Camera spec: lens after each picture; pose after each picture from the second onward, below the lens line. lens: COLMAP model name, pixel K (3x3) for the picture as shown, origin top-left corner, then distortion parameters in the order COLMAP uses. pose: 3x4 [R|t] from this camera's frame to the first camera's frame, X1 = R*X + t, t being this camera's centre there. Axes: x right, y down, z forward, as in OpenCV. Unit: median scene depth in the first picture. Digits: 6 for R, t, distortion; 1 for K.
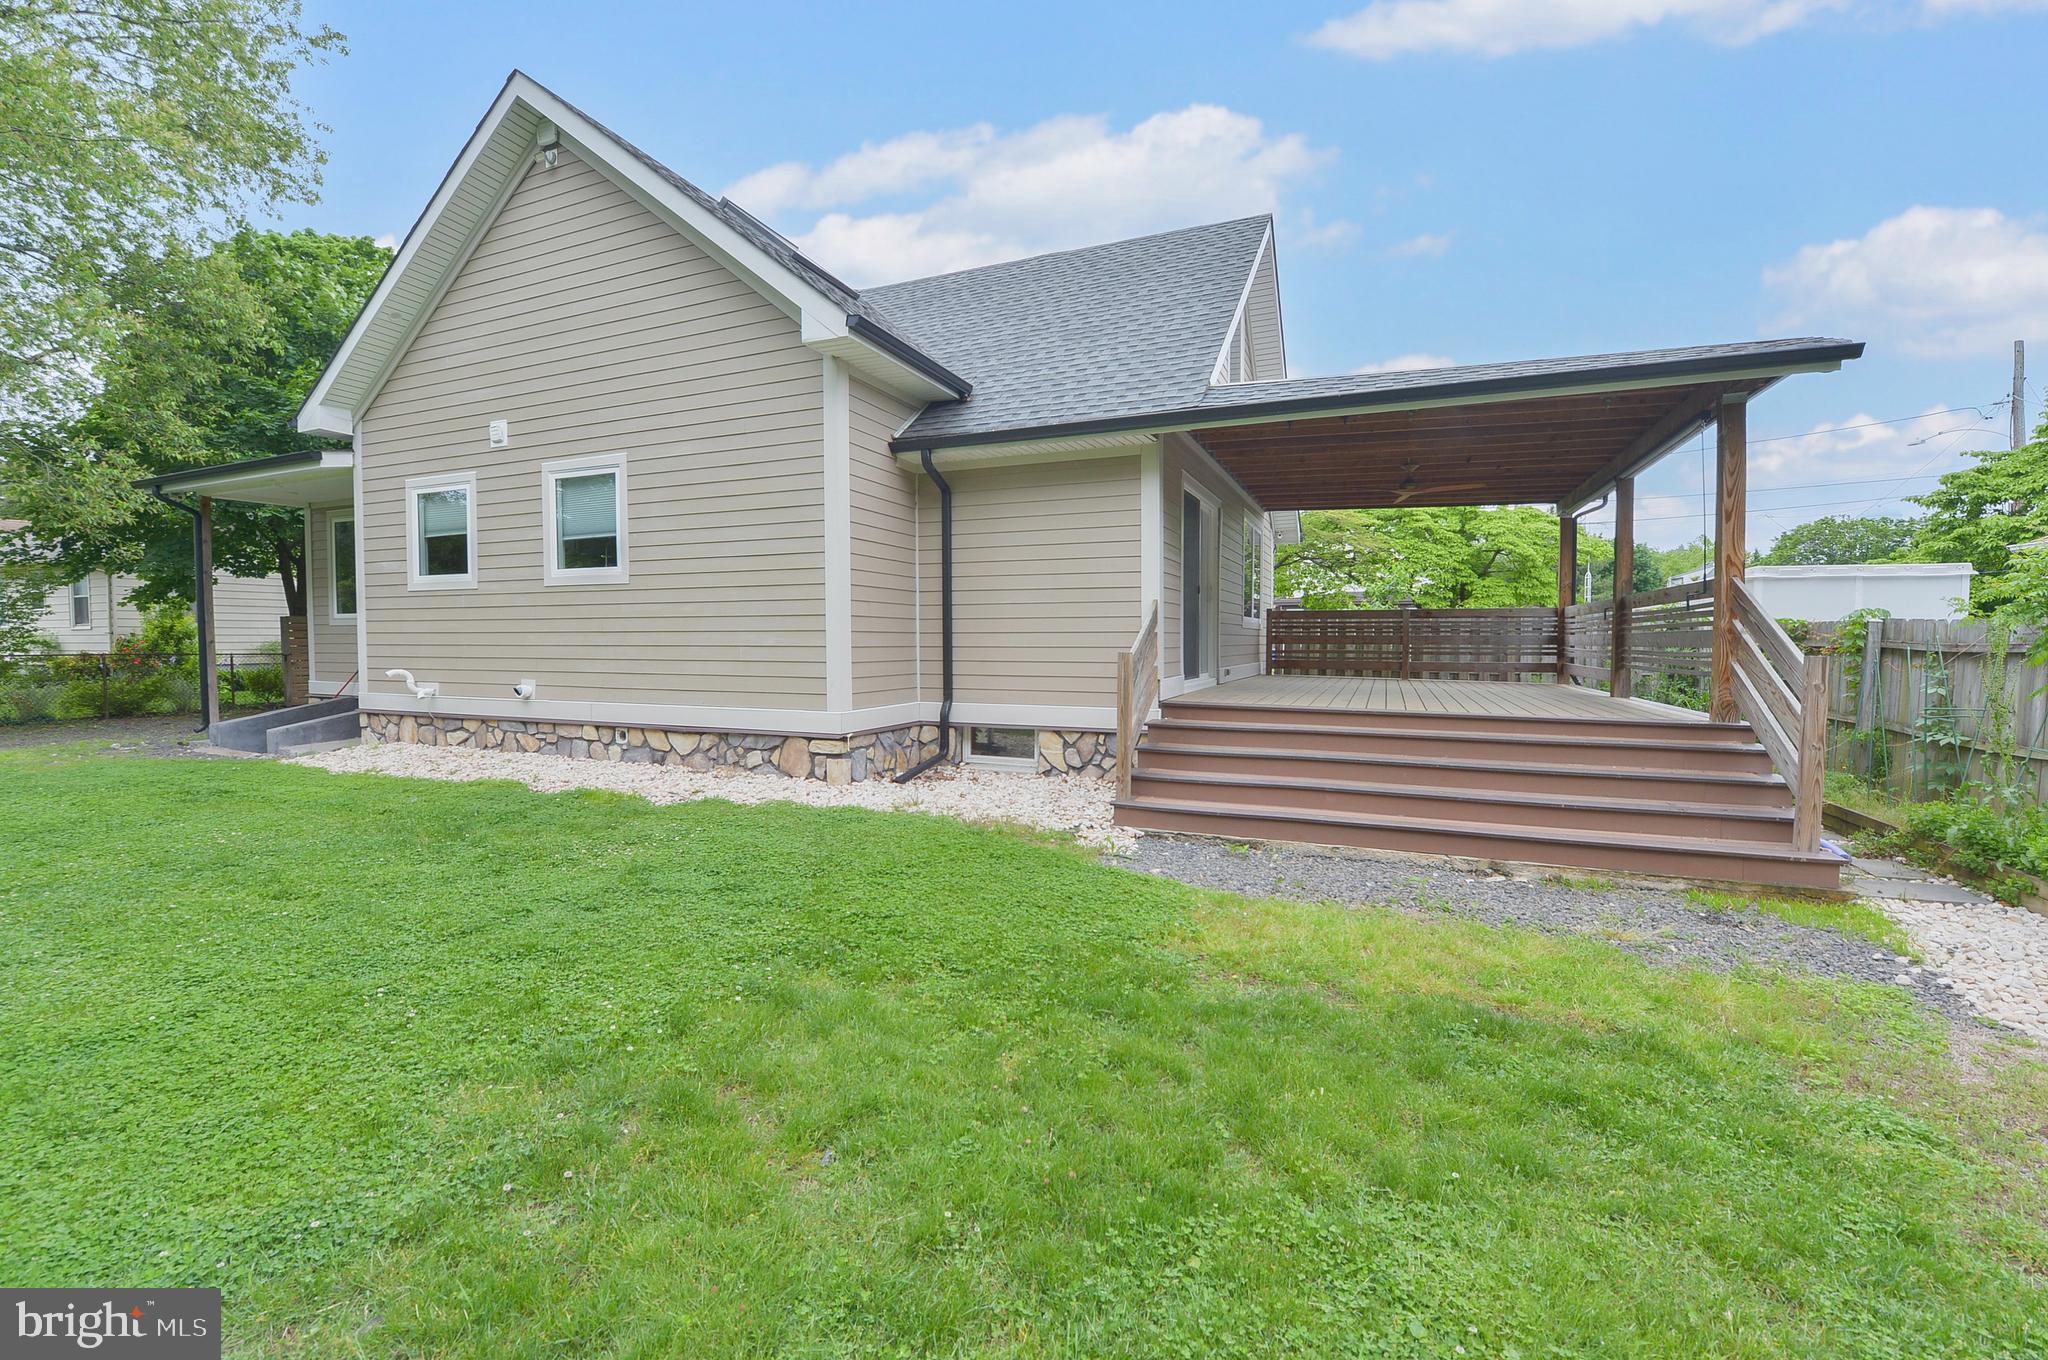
lens RADIAL K [[842.3, 0, 1024.0], [0, 842.3, 680.0], [0, 0, 1]] dist [-0.009189, -0.000061]
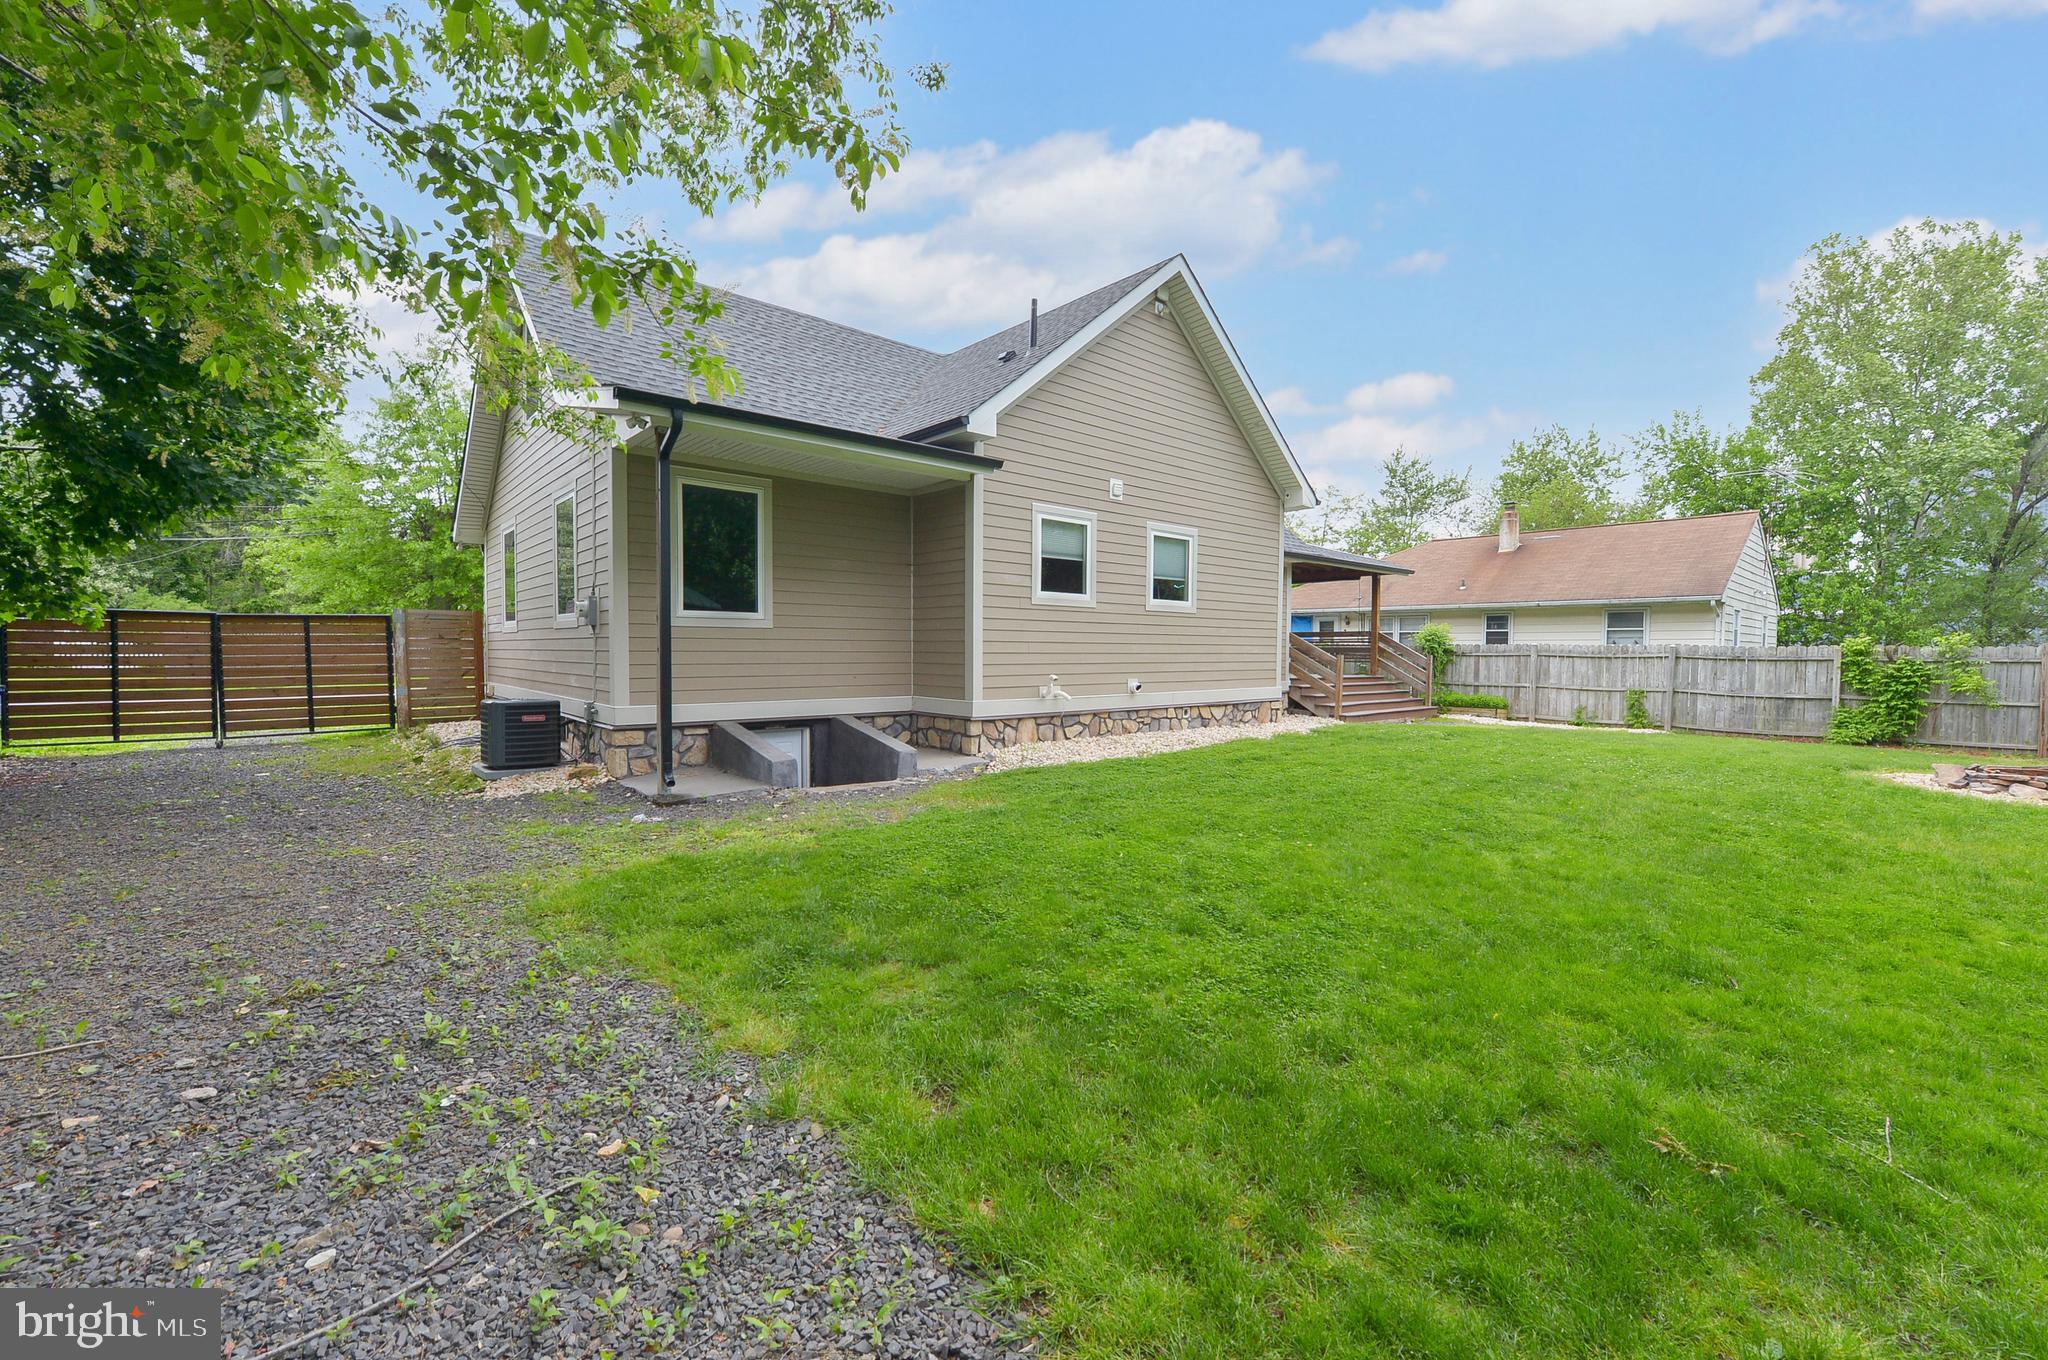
lens RADIAL K [[842.3, 0, 1024.0], [0, 842.3, 680.0], [0, 0, 1]] dist [-0.009189, -0.000061]
pose [[0.421289, -0.036054, 0.906209, -1.968233], [0.028996, 0.999234, 0.026275, -0.040978], [-0.906463, 0.015207, 0.422012, 0.617232]]
